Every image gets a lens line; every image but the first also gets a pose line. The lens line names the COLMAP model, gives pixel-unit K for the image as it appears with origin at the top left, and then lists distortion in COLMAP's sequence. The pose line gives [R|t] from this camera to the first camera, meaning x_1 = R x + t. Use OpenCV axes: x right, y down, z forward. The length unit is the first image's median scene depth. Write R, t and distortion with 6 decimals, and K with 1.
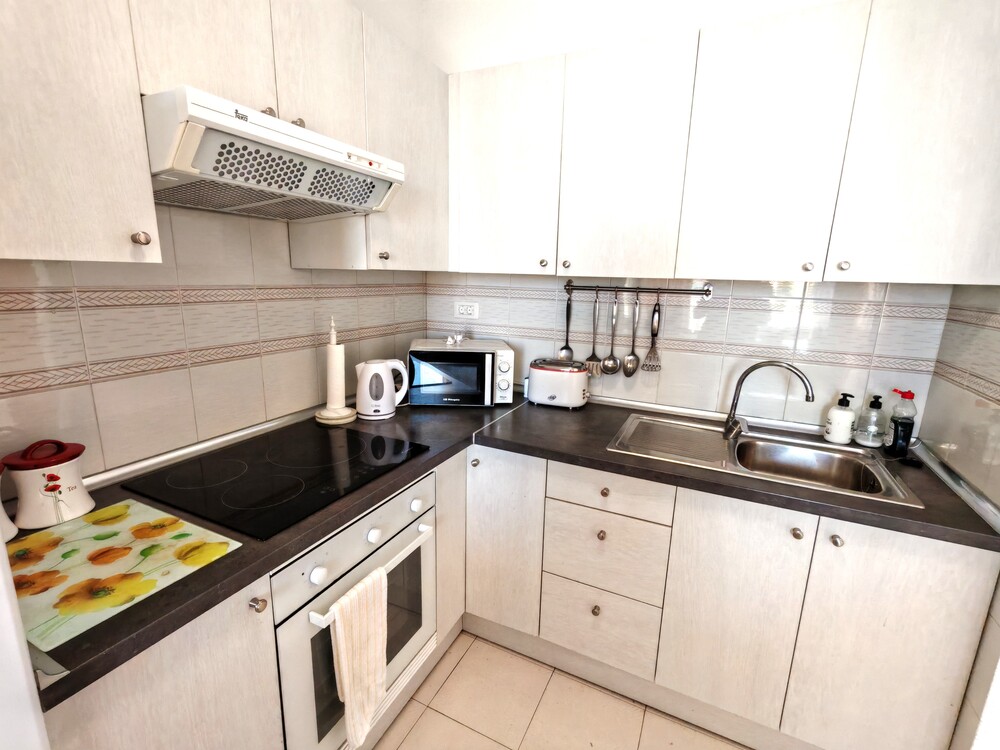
lens RADIAL K [[458.7, 0, 501.5], [0, 458.7, 375.5], [0, 0, 1]] dist [0.002511, 0.001010]
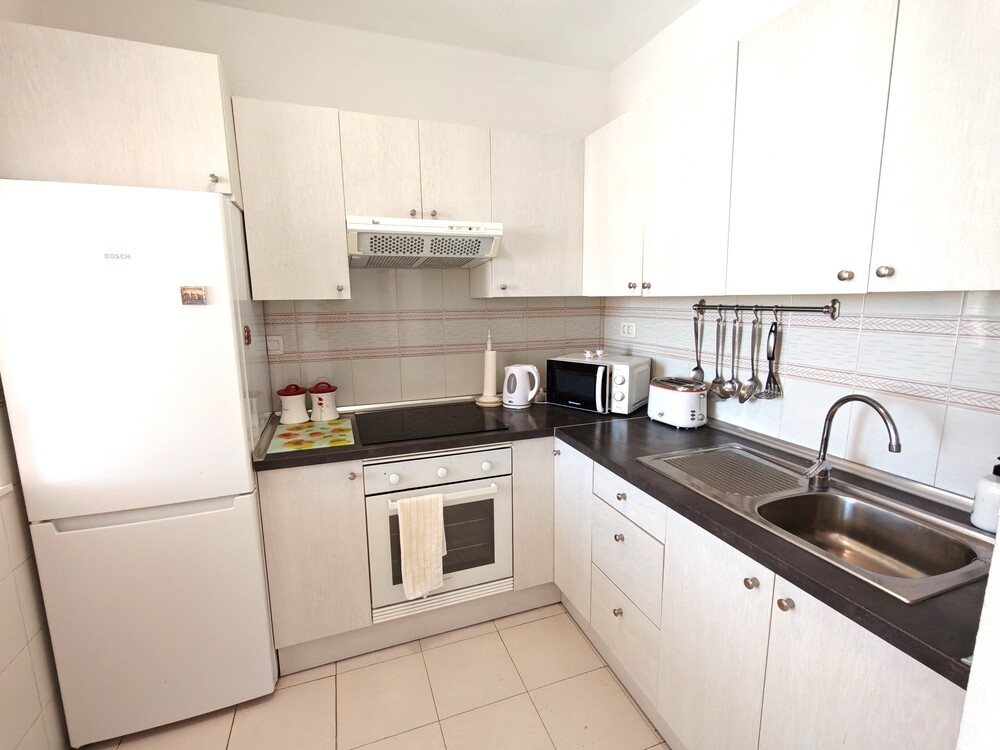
lens RADIAL K [[458.7, 0, 502.0], [0, 458.7, 374.7], [0, 0, 1]] dist [0.002511, 0.001010]
pose [[0.715131, 0.081503, -0.694222, 0.625710], [-0.120931, 0.992628, -0.008036, 0.012863], [0.688450, 0.089700, 0.719716, 0.013854]]
